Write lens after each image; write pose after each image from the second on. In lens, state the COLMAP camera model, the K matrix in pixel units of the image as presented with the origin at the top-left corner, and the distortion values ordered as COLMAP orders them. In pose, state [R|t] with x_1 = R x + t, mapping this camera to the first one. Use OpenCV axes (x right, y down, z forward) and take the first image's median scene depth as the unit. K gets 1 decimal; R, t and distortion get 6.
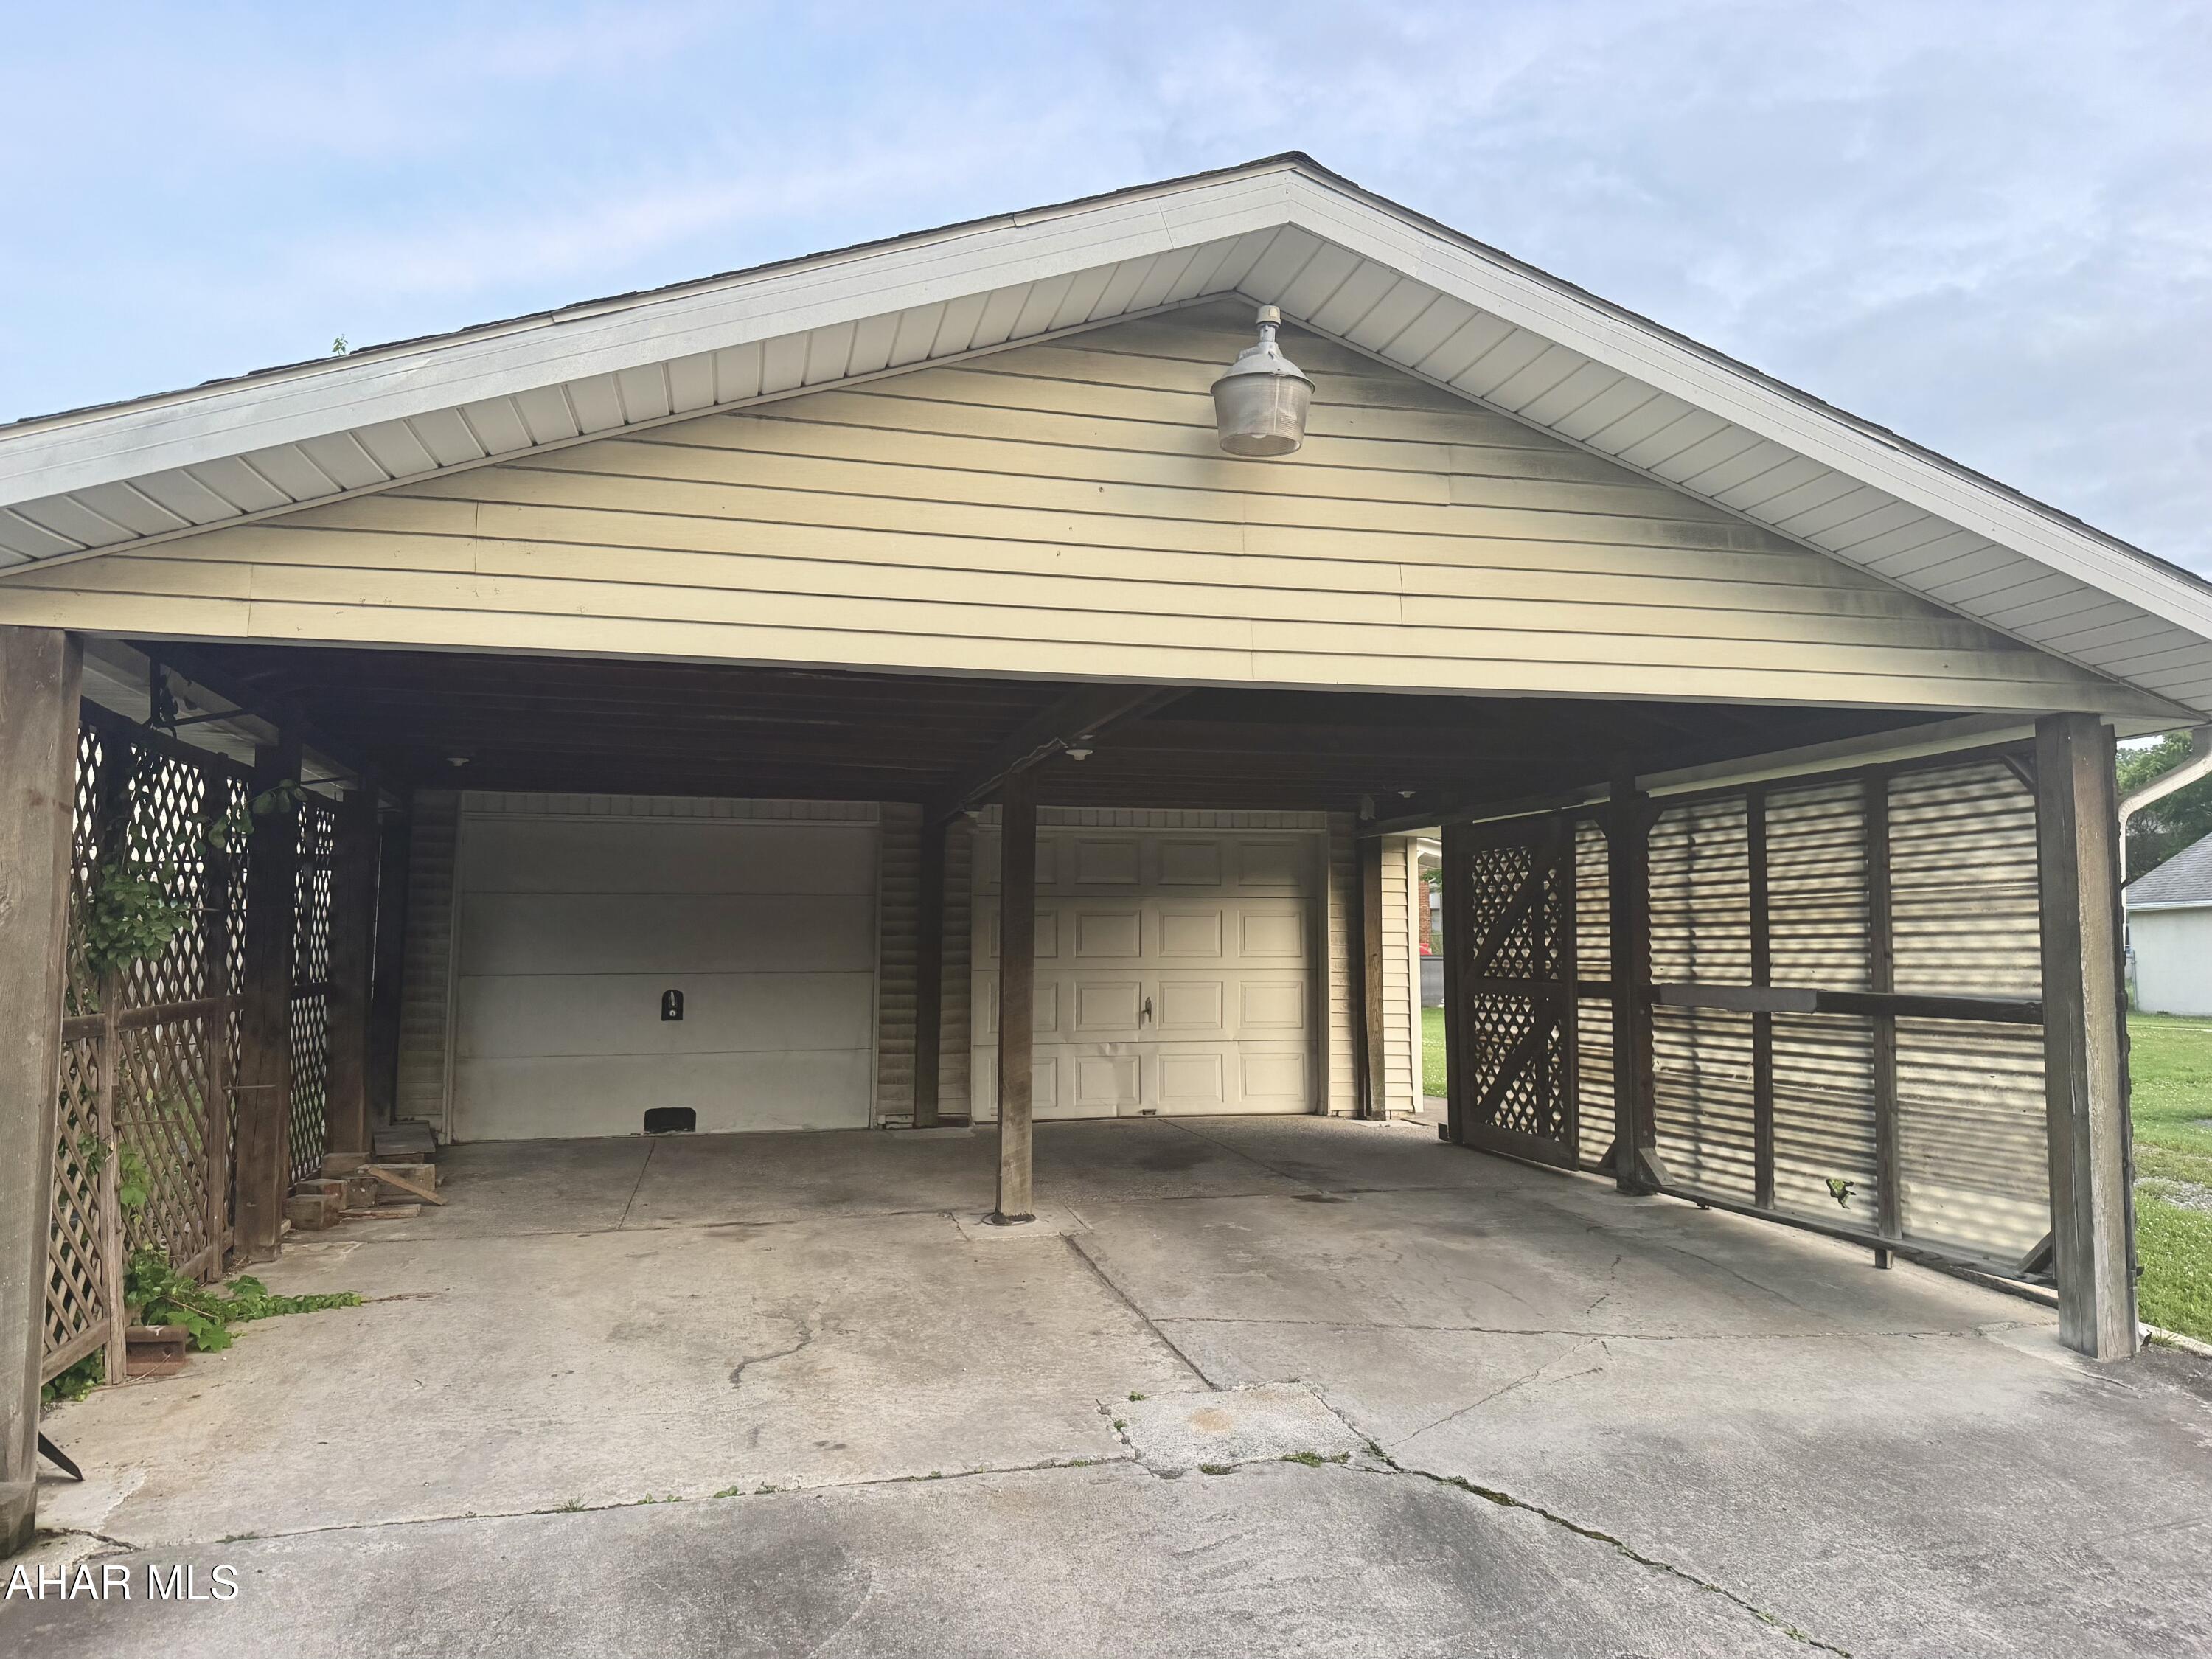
lens RADIAL K [[1556.8, 0, 1106.0], [0, 1556.8, 829.5], [0, 0, 1]] dist [0.056443, -0.076161]
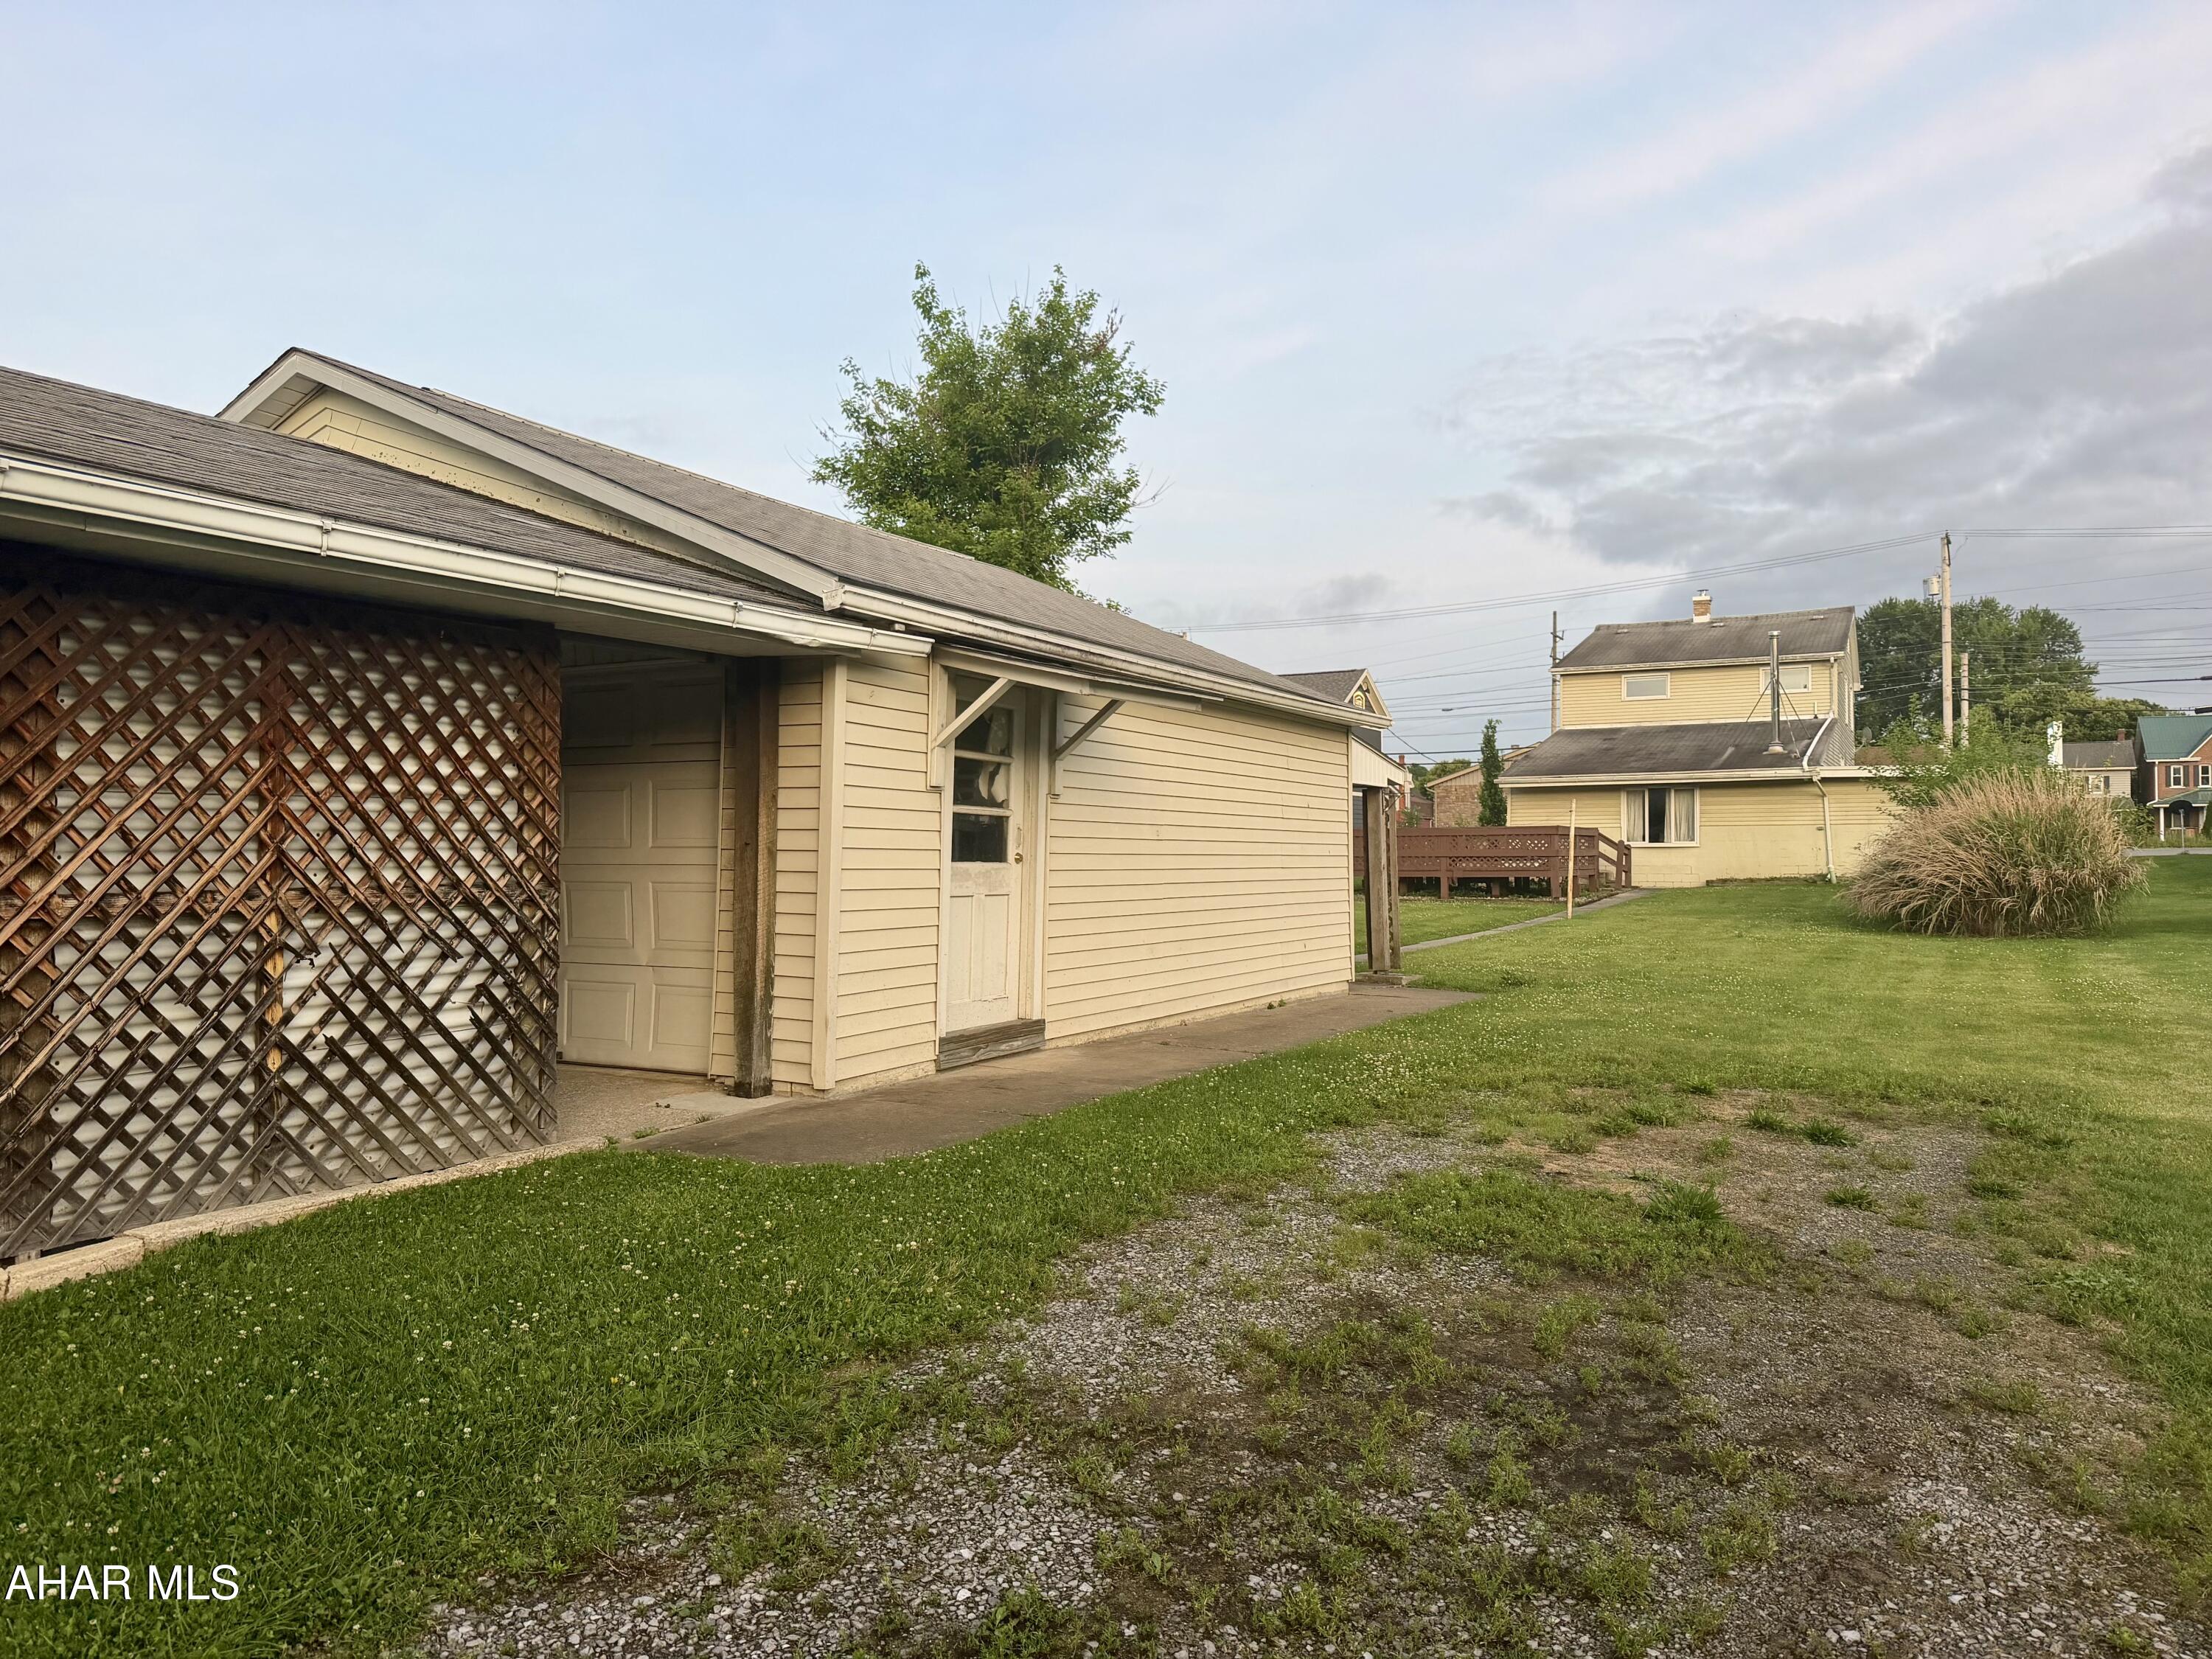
lens RADIAL K [[1556.8, 0, 1106.0], [0, 1556.8, 829.5], [0, 0, 1]] dist [0.056443, -0.076161]
pose [[0.747897, -0.006084, -0.663787, 0.923480], [0.051877, 0.997435, 0.049308, 0.063513], [0.661784, -0.071313, 0.746295, 0.785278]]
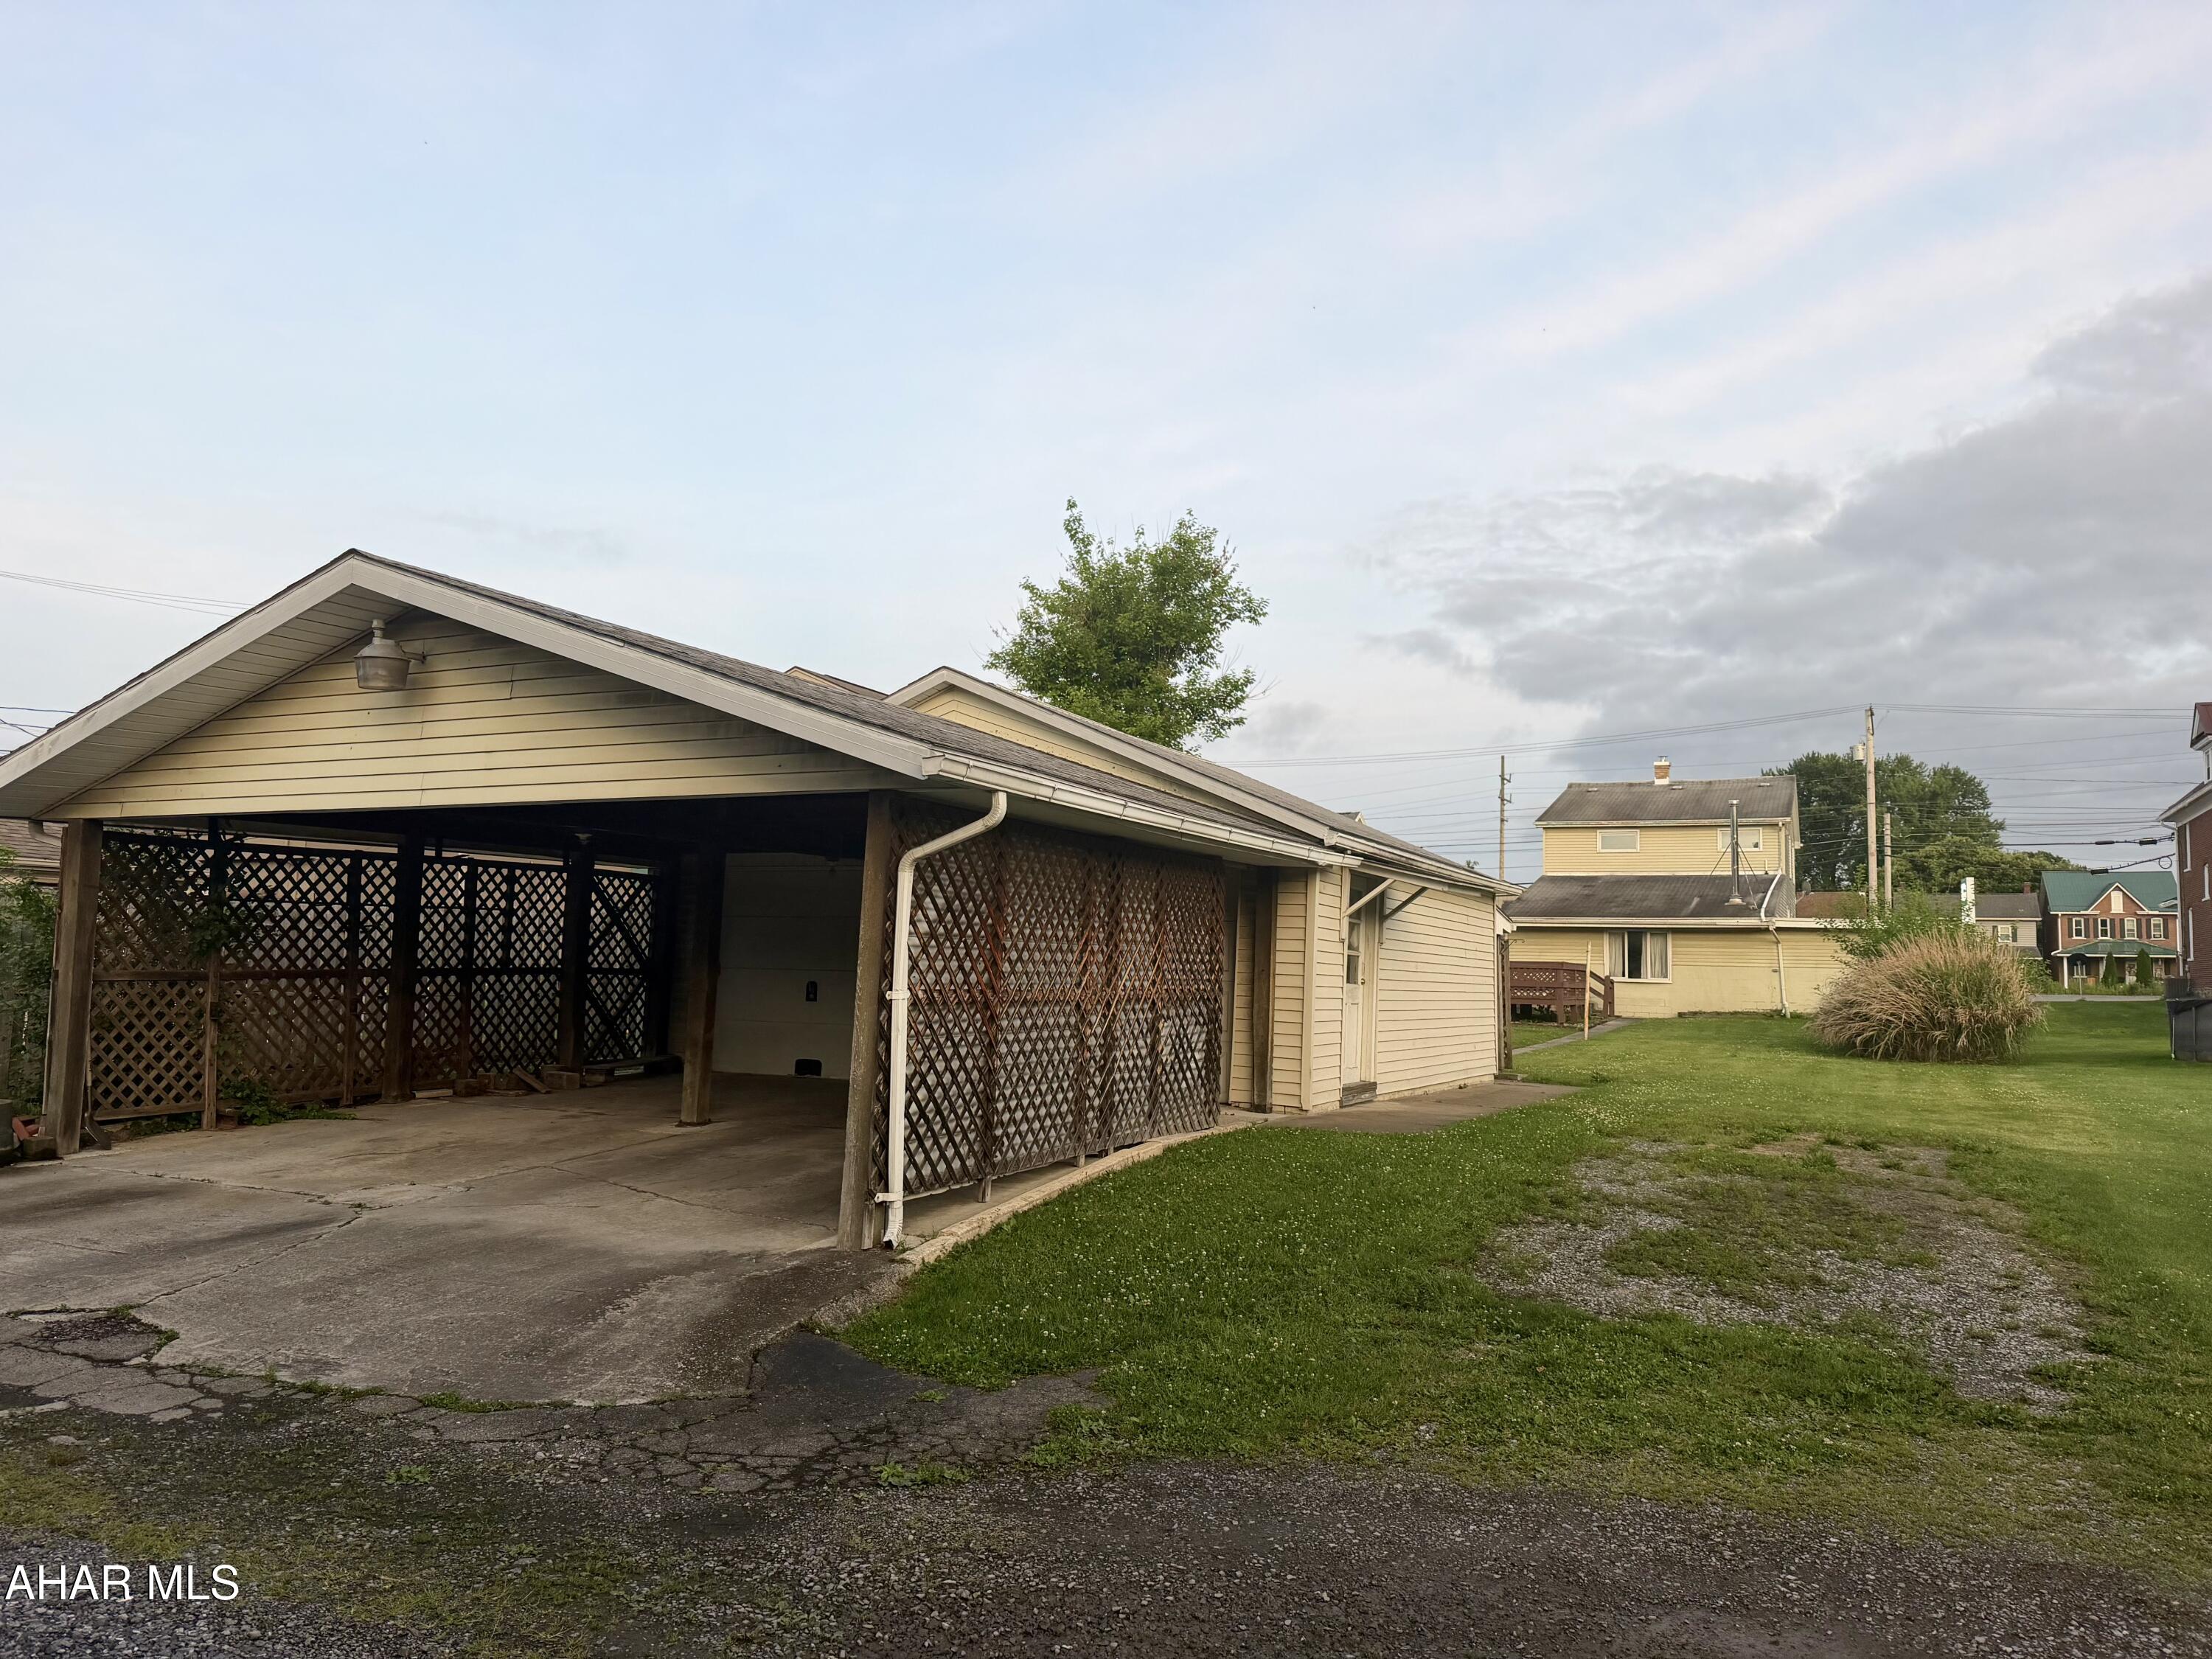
lens RADIAL K [[1547.2, 0, 1072.5], [0, 1547.2, 826.0], [0, 0, 1]] dist [0.053298, -0.097740]
pose [[0.763328, -0.035025, -0.645061, 1.047326], [0.022285, 0.999363, -0.027891, 0.001377], [0.645627, 0.006915, 0.763622, 0.029279]]
